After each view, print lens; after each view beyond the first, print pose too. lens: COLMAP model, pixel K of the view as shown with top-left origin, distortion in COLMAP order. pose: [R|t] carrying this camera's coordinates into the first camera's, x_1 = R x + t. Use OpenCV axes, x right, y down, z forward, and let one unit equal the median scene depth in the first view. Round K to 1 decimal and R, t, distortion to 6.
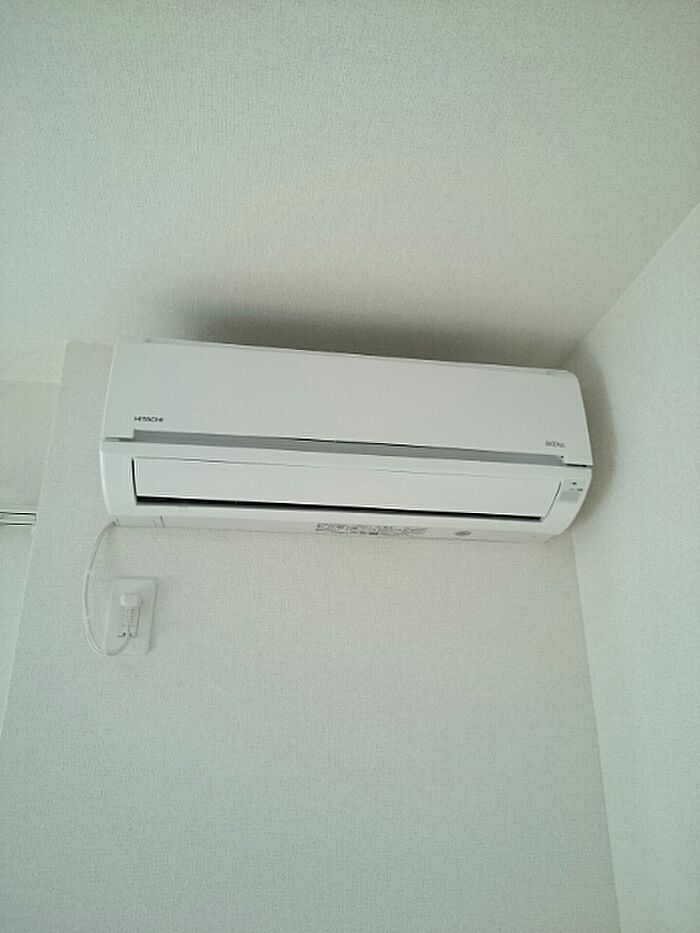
lens RADIAL K [[728.0, 0, 350.0], [0, 728.0, 466.5], [0, 0, 1]] dist [-0.001150, -0.002017]
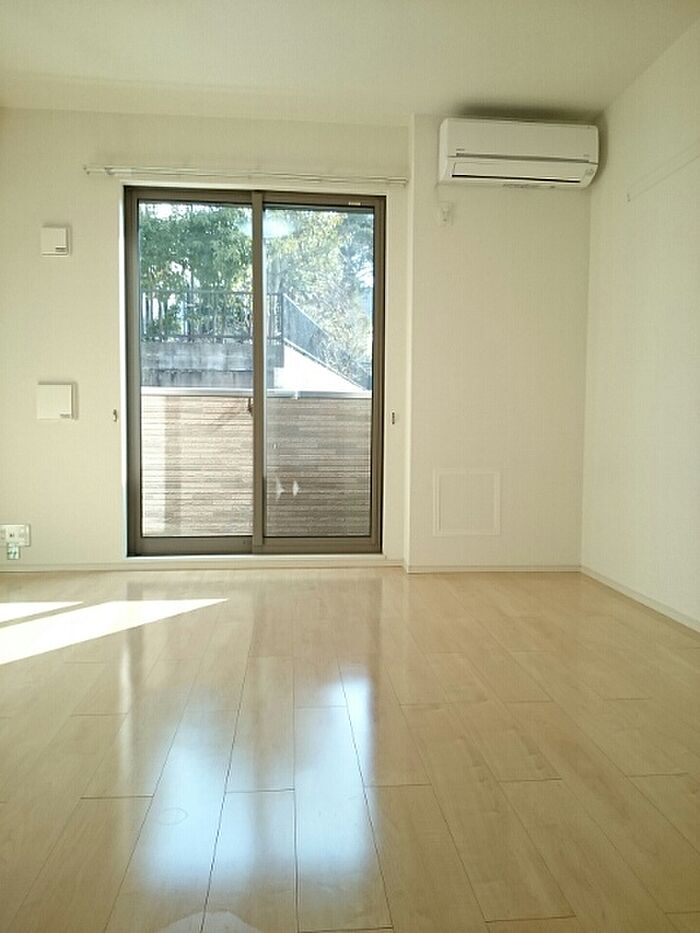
lens RADIAL K [[728.0, 0, 350.0], [0, 728.0, 466.5], [0, 0, 1]] dist [-0.001150, -0.002017]
pose [[0.999090, 0.015155, -0.039857, -0.551299], [0.004161, 0.895600, 0.444841, -0.217887], [0.042438, -0.444602, 0.894722, -2.276110]]
